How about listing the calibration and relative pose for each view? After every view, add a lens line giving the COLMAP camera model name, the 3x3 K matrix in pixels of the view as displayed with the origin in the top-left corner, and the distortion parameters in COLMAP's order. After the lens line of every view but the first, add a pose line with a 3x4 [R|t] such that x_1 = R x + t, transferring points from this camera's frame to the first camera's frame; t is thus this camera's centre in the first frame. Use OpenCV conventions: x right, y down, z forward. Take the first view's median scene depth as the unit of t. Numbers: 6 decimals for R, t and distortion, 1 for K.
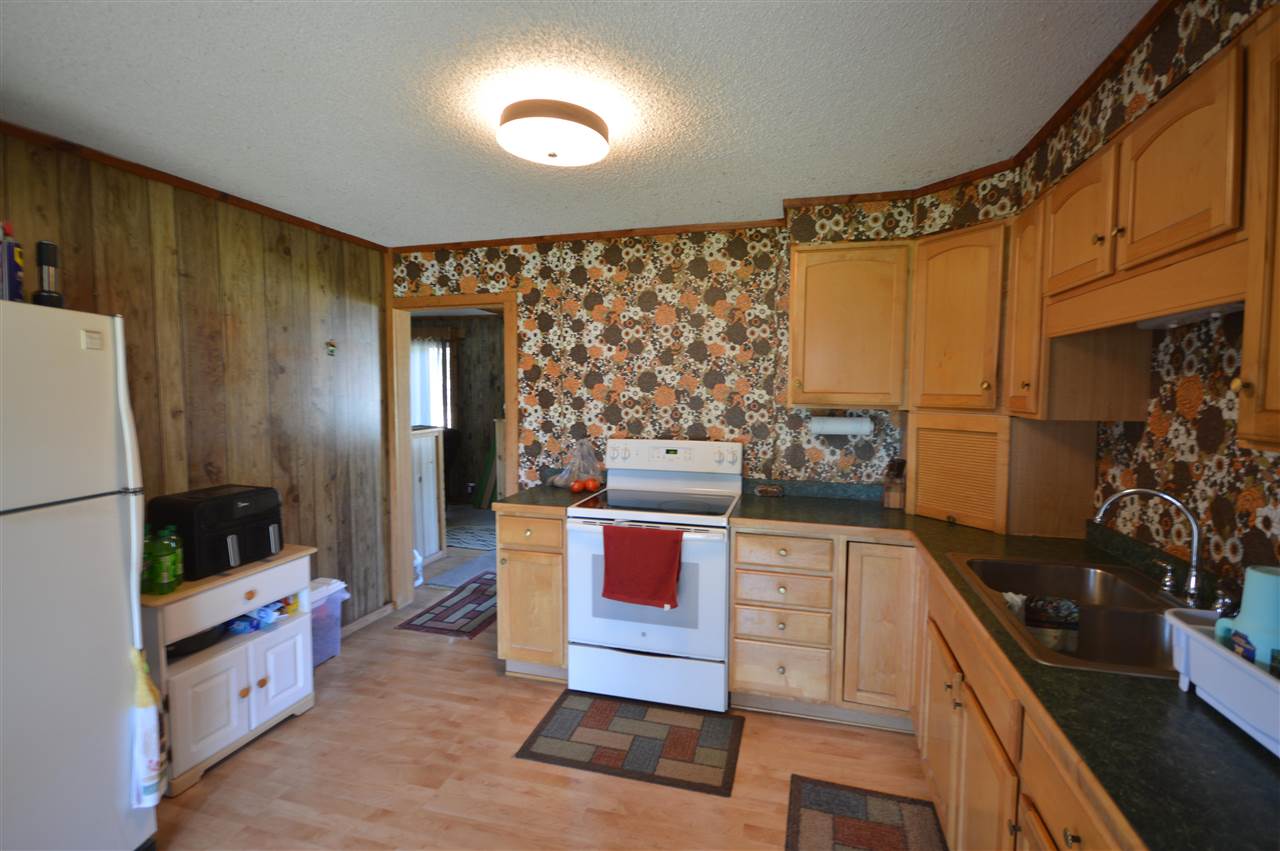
lens RADIAL K [[564.7, 0, 649.5], [0, 564.7, 423.4], [0, 0, 1]] dist [-0.000697, -0.009217]
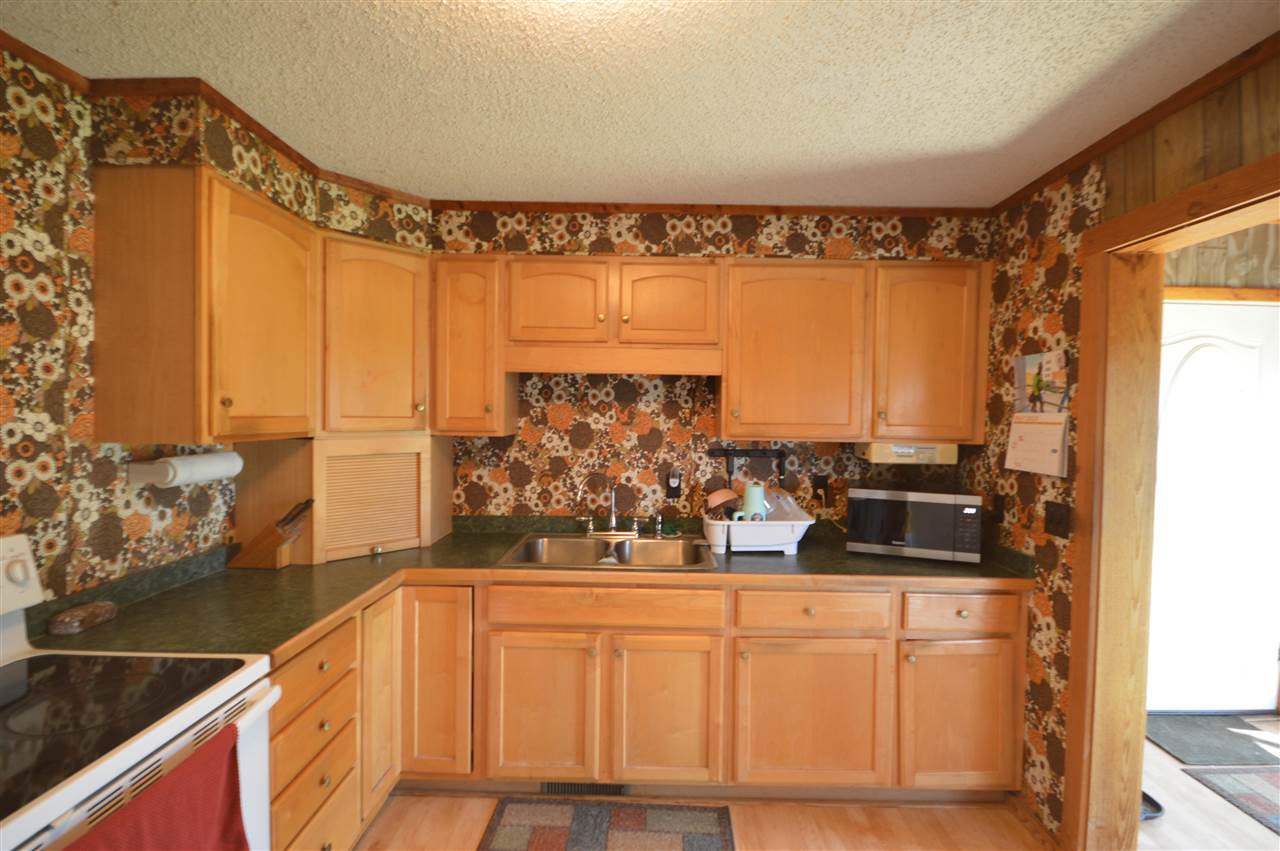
lens RADIAL K [[564.7, 0, 649.5], [0, 564.7, 423.4], [0, 0, 1]] dist [-0.000697, -0.009217]
pose [[-0.257295, -0.031667, 0.965814, -0.415985], [0.045597, 0.997952, 0.044868, -0.053189], [-0.965257, 0.055583, -0.255324, 0.696726]]
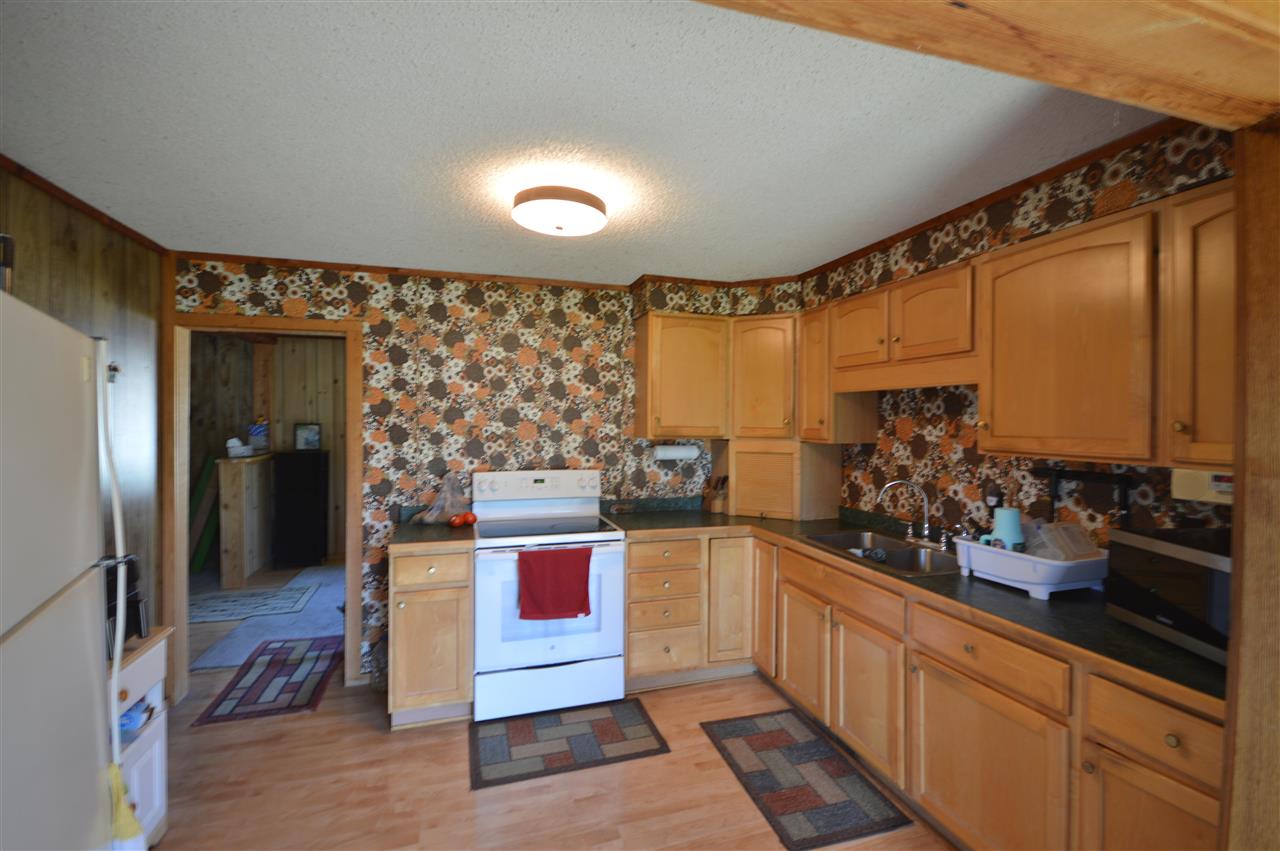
lens RADIAL K [[564.7, 0, 649.5], [0, 564.7, 423.4], [0, 0, 1]] dist [-0.000697, -0.009217]
pose [[0.836938, -0.004392, 0.547280, -0.427798], [0.033790, 0.998475, -0.043661, -0.007736], [-0.546253, 0.055034, 0.835810, -0.042958]]
